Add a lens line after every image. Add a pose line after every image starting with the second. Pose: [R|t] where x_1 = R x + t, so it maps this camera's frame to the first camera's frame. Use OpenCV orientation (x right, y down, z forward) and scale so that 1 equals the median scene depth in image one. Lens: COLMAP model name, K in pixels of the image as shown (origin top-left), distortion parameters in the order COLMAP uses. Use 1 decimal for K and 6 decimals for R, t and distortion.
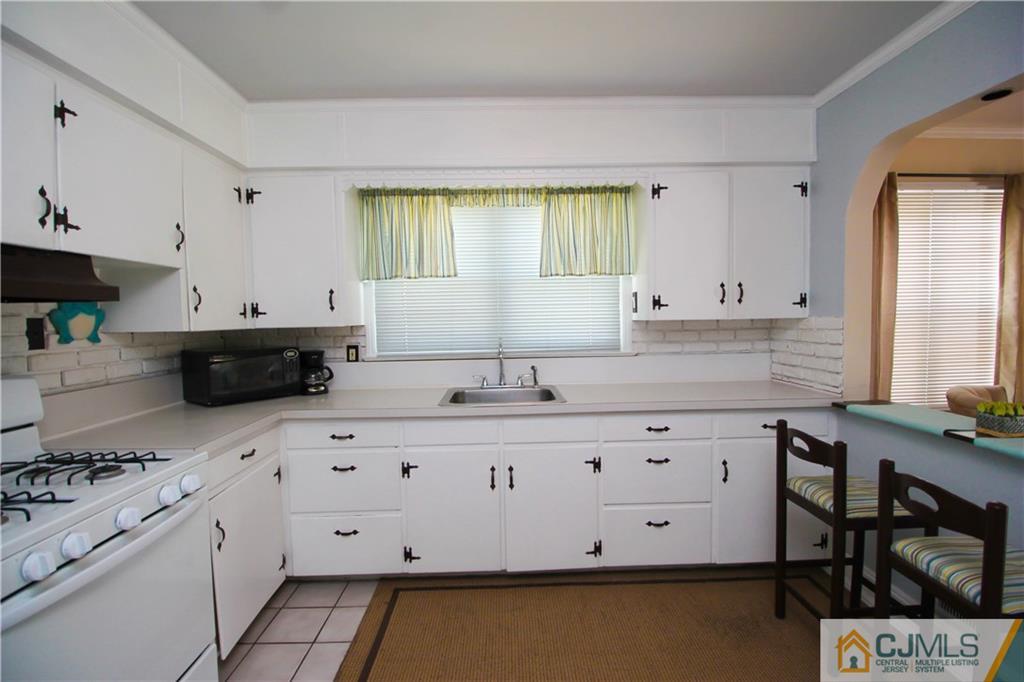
lens RADIAL K [[476.3, 0, 514.6], [0, 476.3, 342.3], [0, 0, 1]] dist [-0.004139, -0.008067]
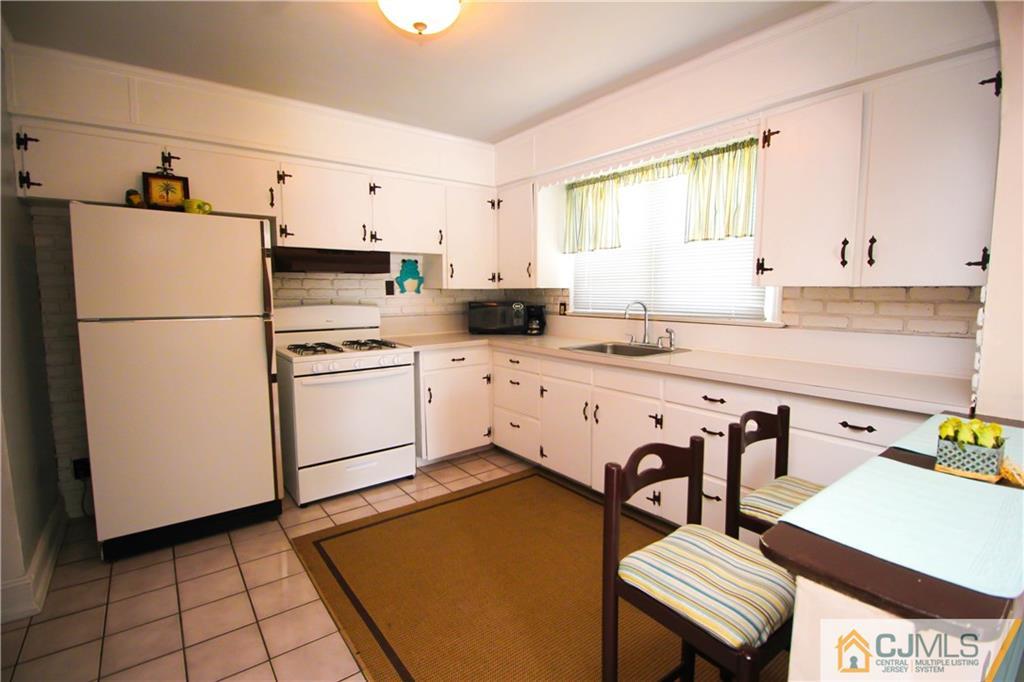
lens RADIAL K [[476.3, 0, 511.6], [0, 476.3, 345.7], [0, 0, 1]] dist [-0.004139, -0.008067]
pose [[0.585281, 0.110927, -0.803207, 0.739056], [-0.052383, 0.993701, 0.099064, 0.000144], [0.809137, -0.015906, 0.587405, 0.095189]]
